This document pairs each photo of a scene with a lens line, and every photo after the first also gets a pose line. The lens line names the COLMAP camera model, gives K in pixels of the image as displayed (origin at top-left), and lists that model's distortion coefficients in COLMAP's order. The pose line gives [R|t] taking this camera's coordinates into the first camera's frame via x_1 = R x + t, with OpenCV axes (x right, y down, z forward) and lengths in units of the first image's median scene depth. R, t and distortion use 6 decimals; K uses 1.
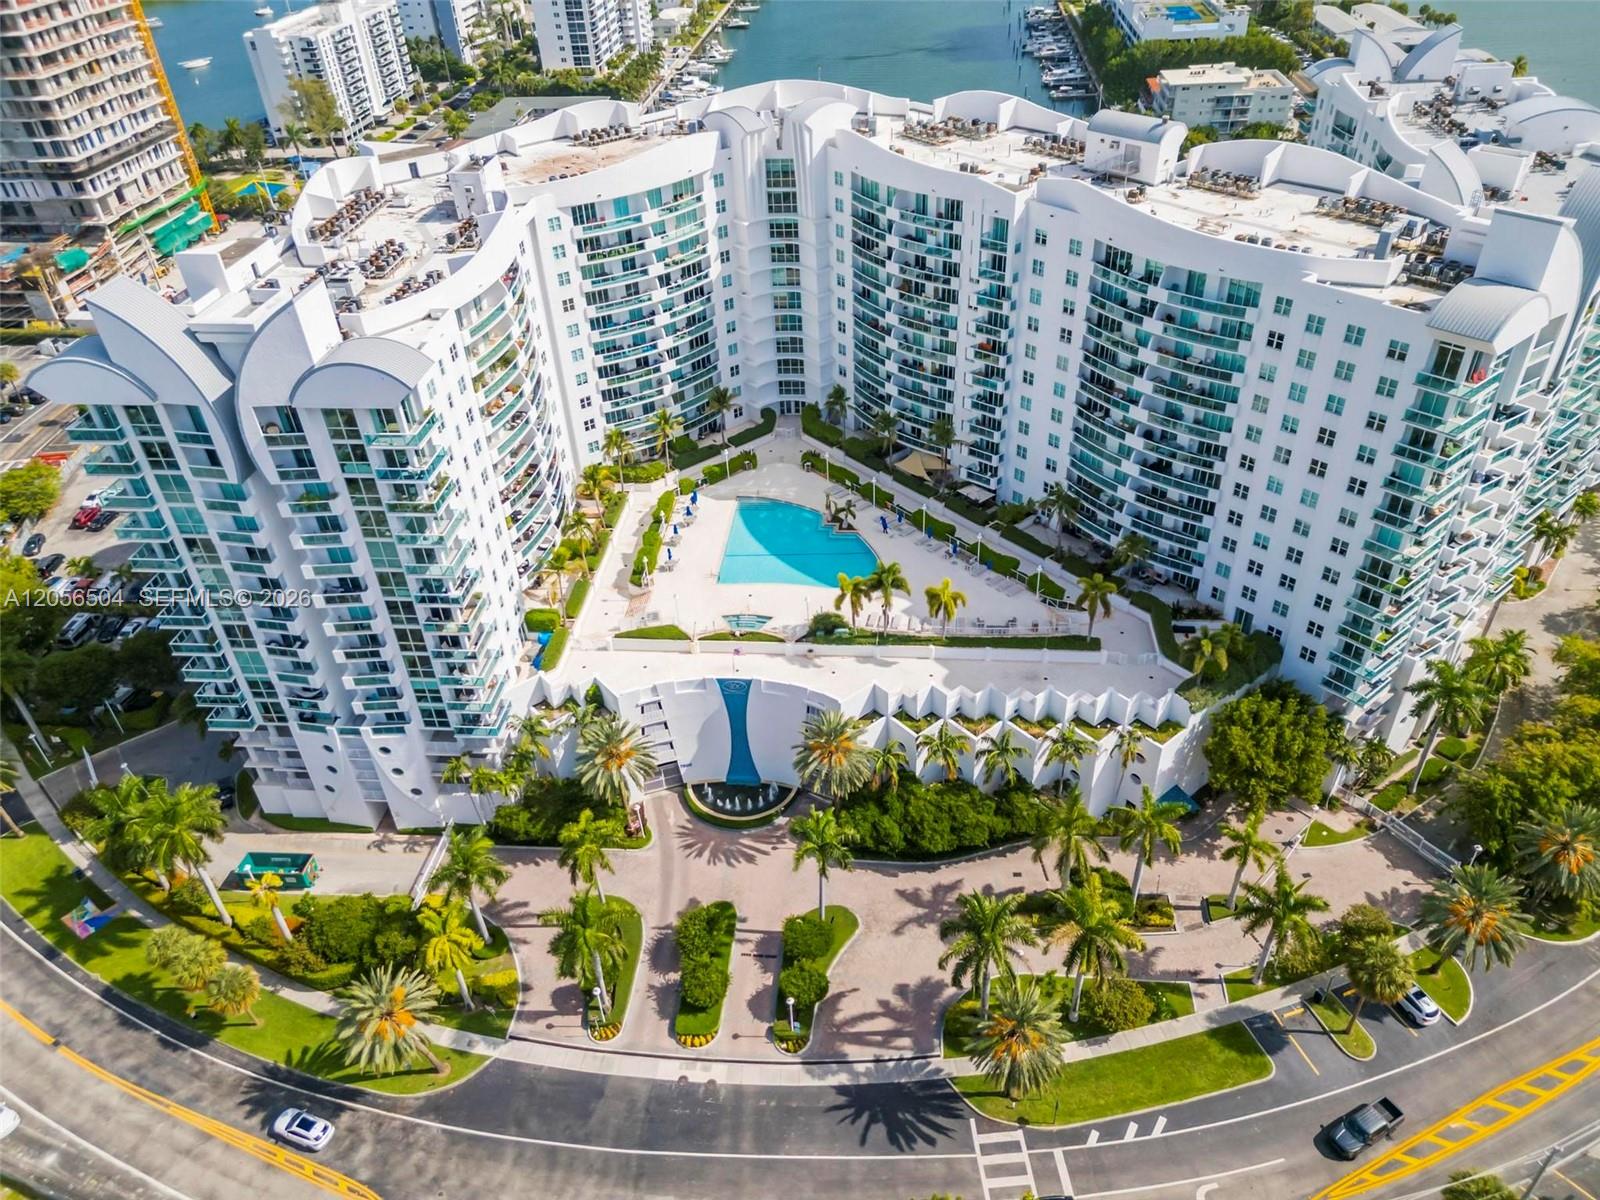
lens RADIAL K [[1114.0, 0, 797.9], [0, 1114.0, 592.8], [0, 0, 1]] dist [0.081865, -0.041789]
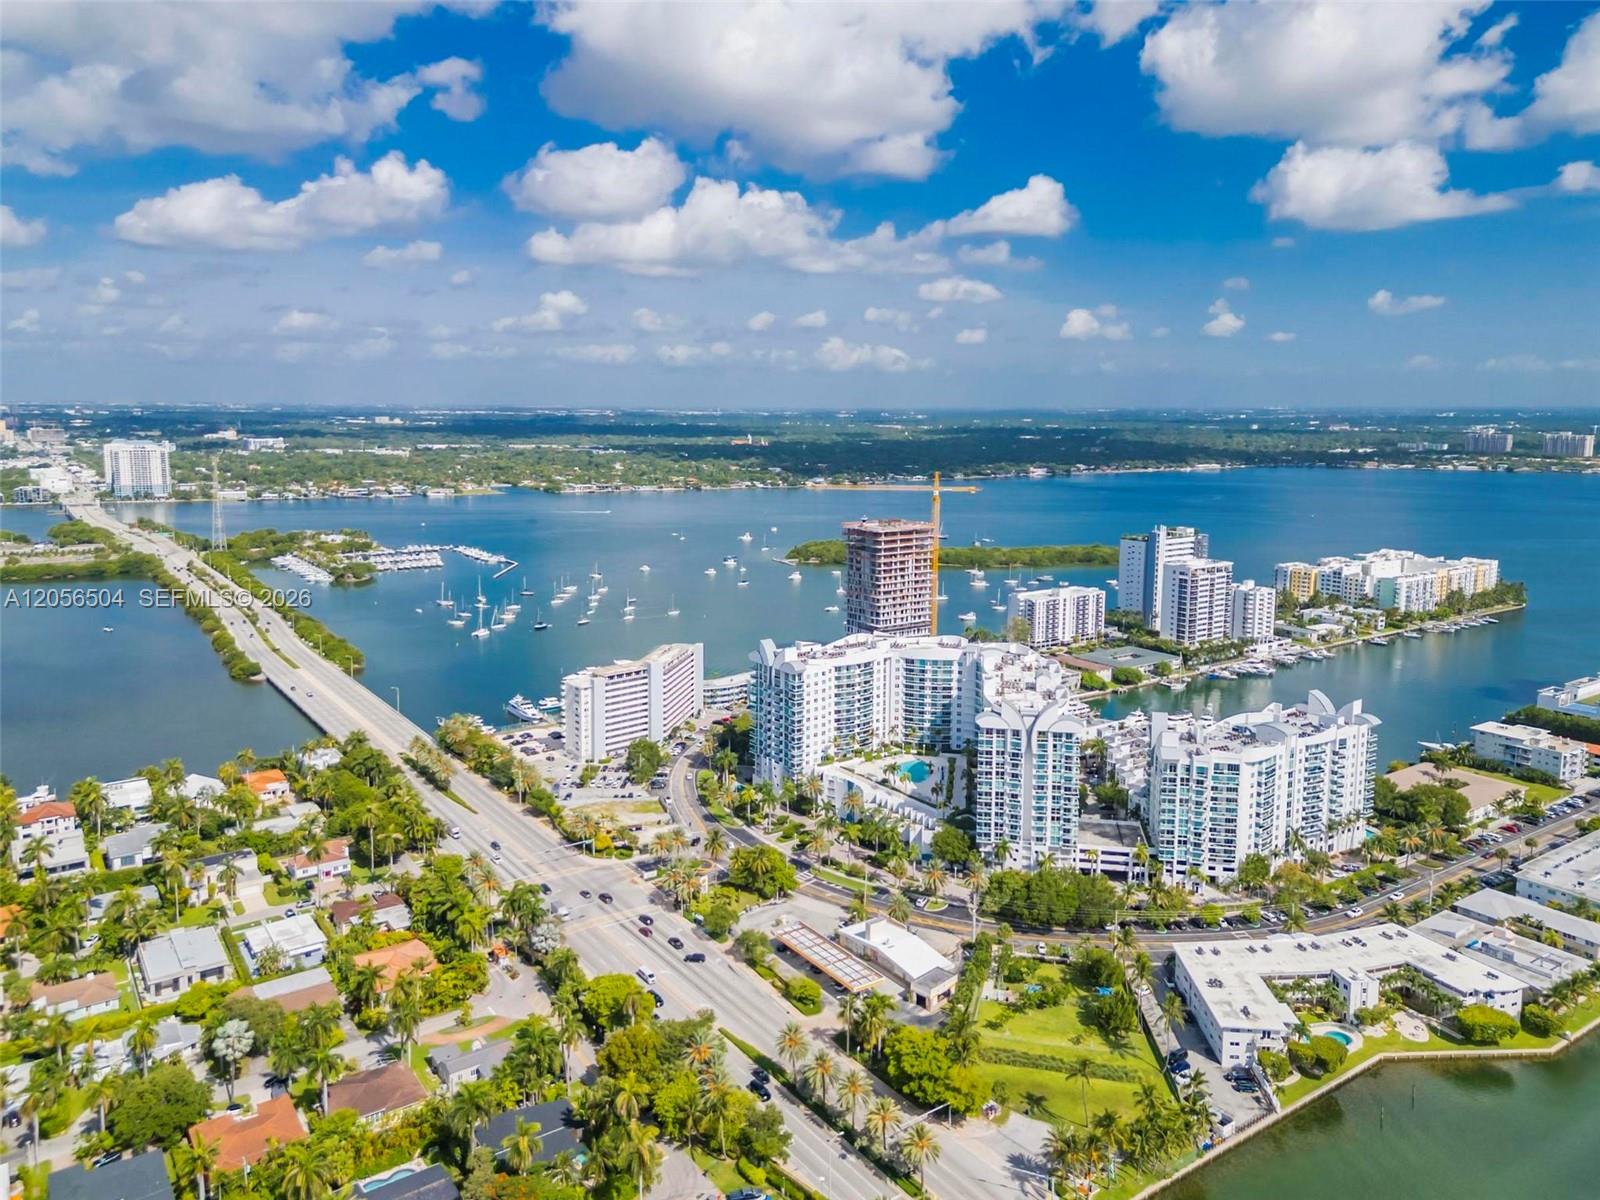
lens RADIAL K [[1151.9, 0, 777.6], [0, 1151.9, 573.2], [0, 0, 1]] dist [0.094510, -0.045047]
pose [[0.640510, 0.157266, -0.751674, 2.144571], [-0.473802, 0.851235, -0.225636, 0.399126], [0.604366, 0.500666, 0.619738, -1.497753]]
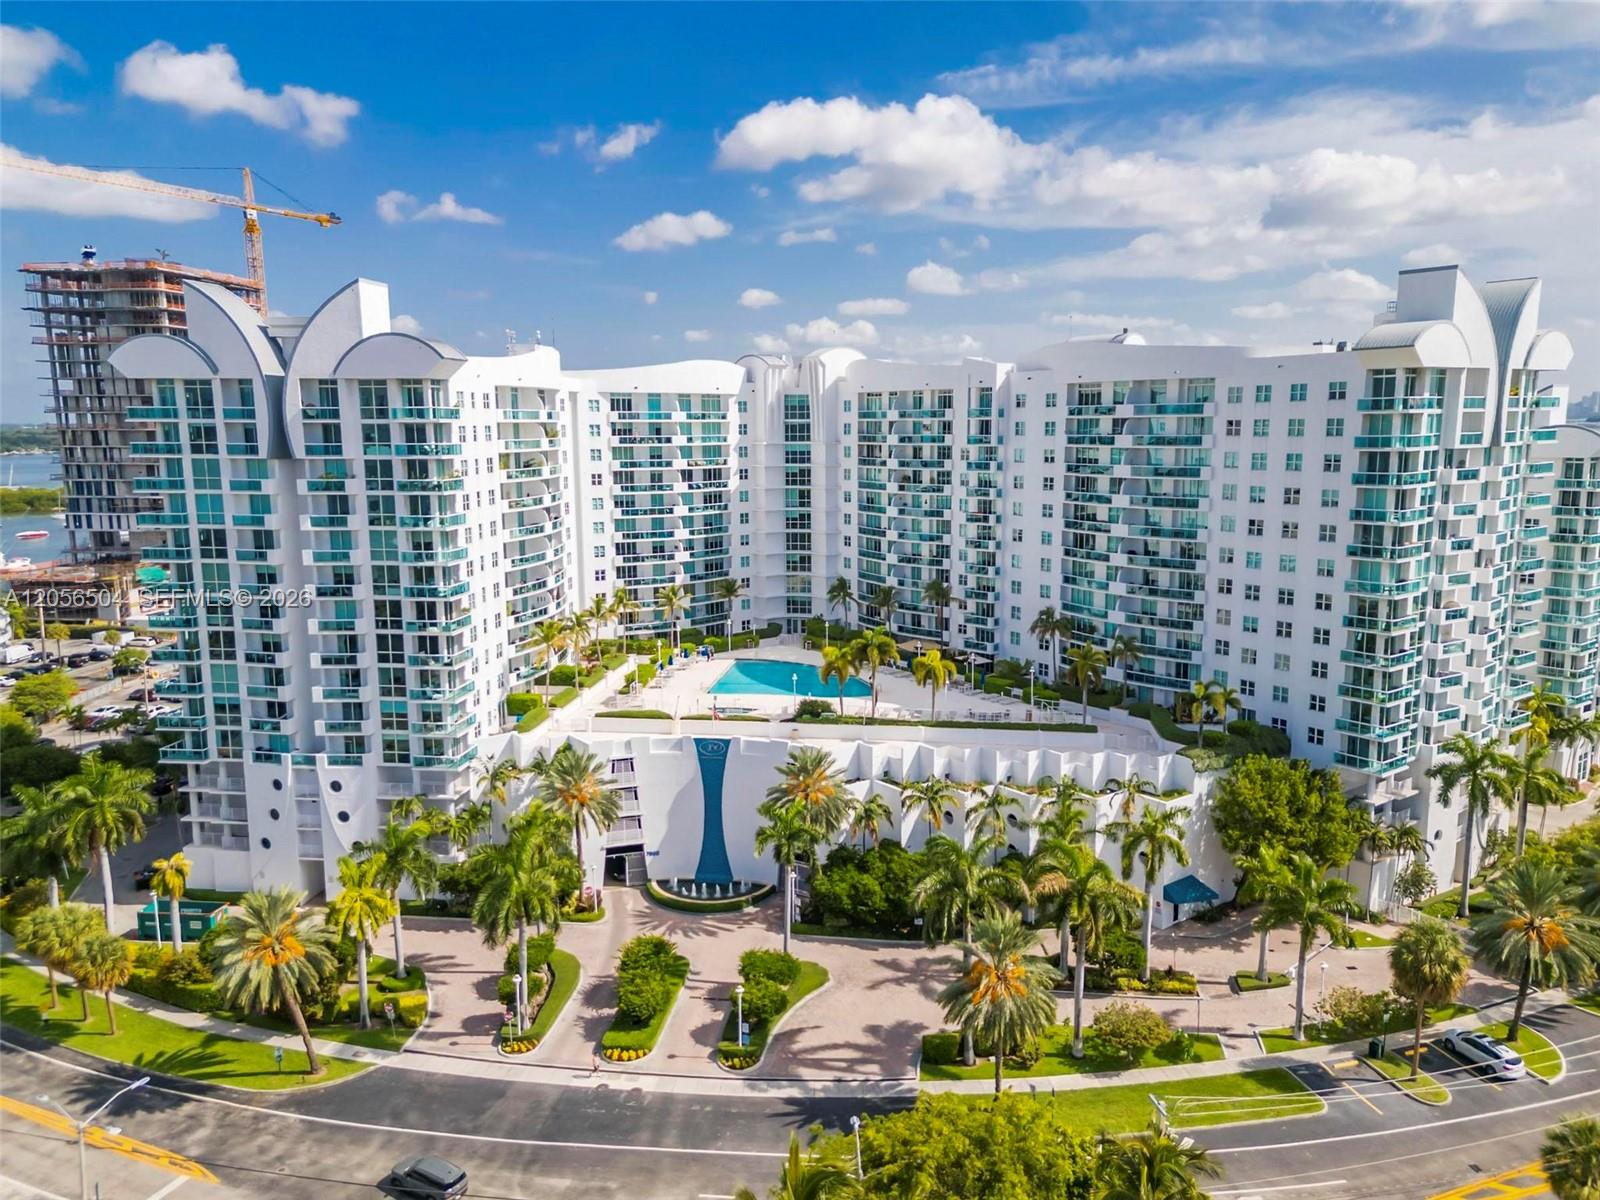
lens RADIAL K [[1151.9, 0, 799.6], [0, 1151.9, 596.3], [0, 0, 1]] dist [0.094510, -0.045047]
pose [[0.998369, 0.040193, -0.040541, 0.048184], [-0.054309, 0.887534, -0.457529, 0.380677], [0.017592, 0.458985, 0.888270, 0.058302]]
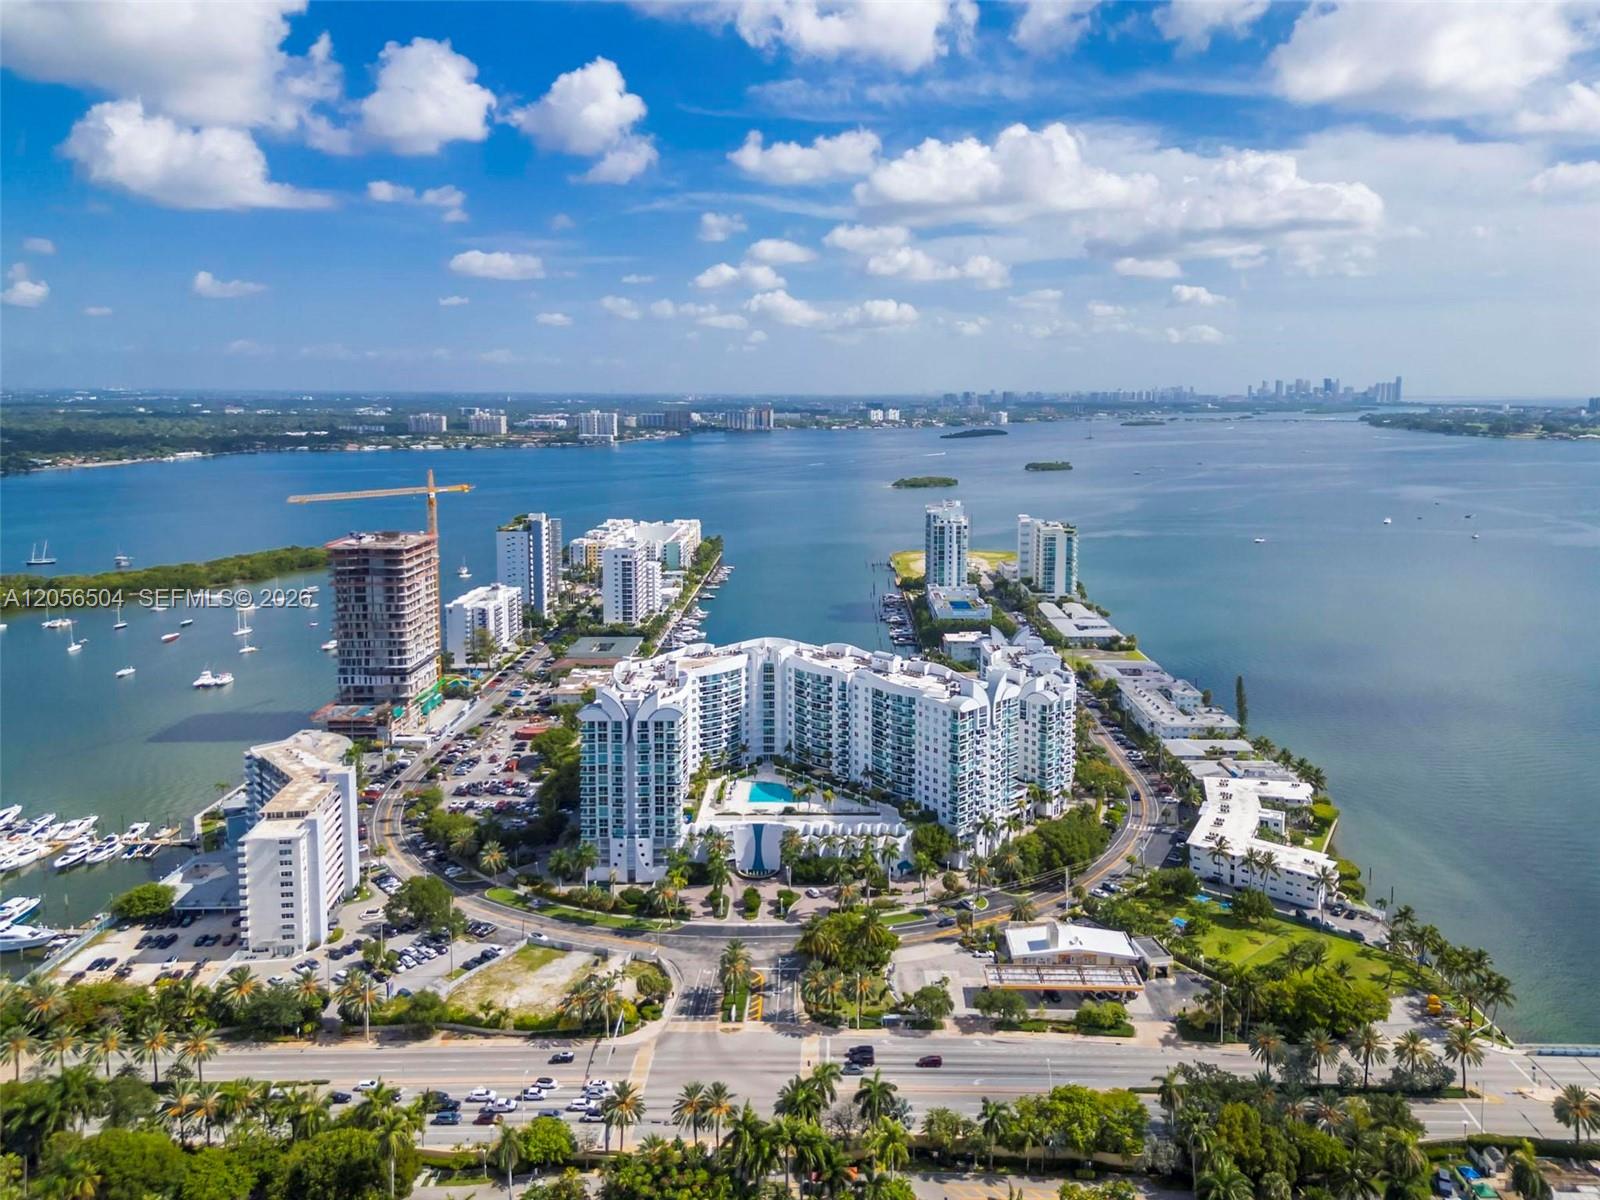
lens RADIAL K [[1151.9, 0, 835.9], [0, 1151.9, 536.9], [0, 0, 1]] dist [0.094510, -0.045047]
pose [[0.993890, 0.032503, 0.105482, -0.183648], [0.021801, 0.879025, -0.476278, 0.801209], [-0.108201, 0.475667, 0.872945, -1.891232]]
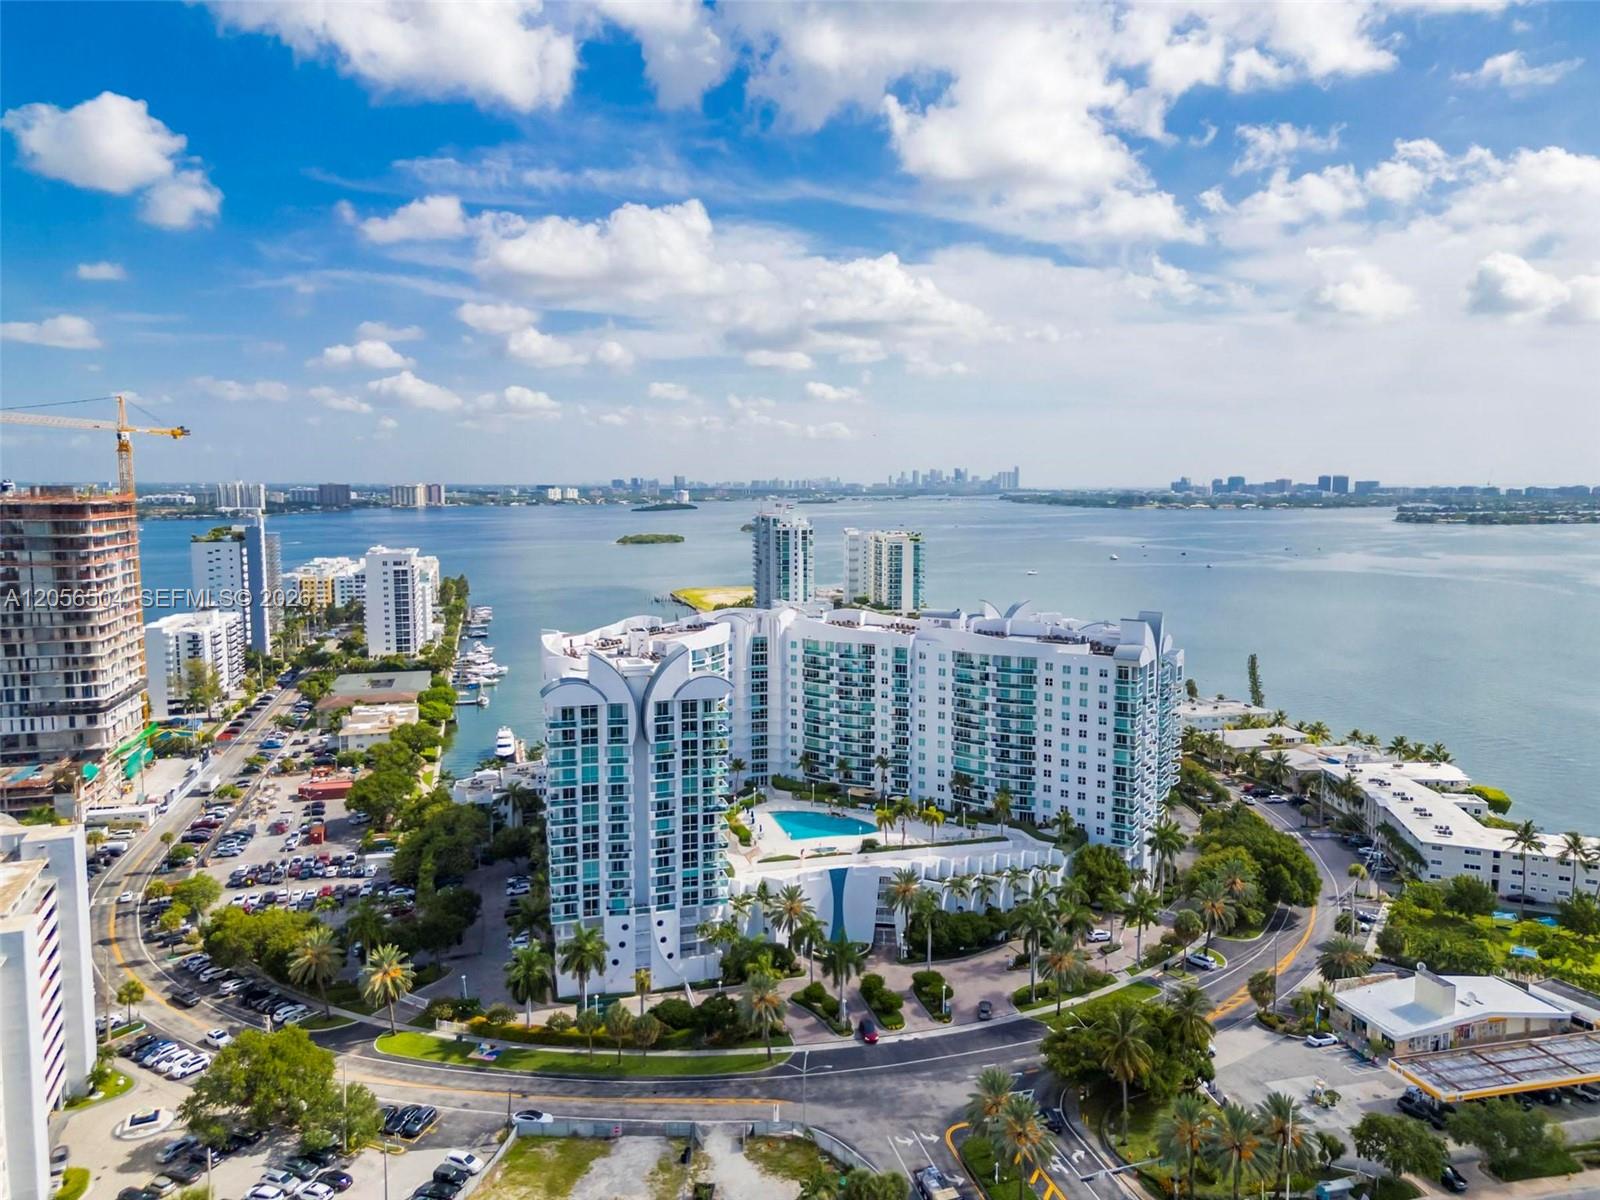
lens RADIAL K [[1114.0, 0, 798.0], [0, 1114.0, 607.6], [0, 0, 1]] dist [0.081865, -0.041789]
pose [[0.930327, 0.002690, 0.366722, -0.707028], [0.181211, 0.865997, -0.466060, 0.491140], [-0.318834, 0.500042, 0.805173, -0.577687]]
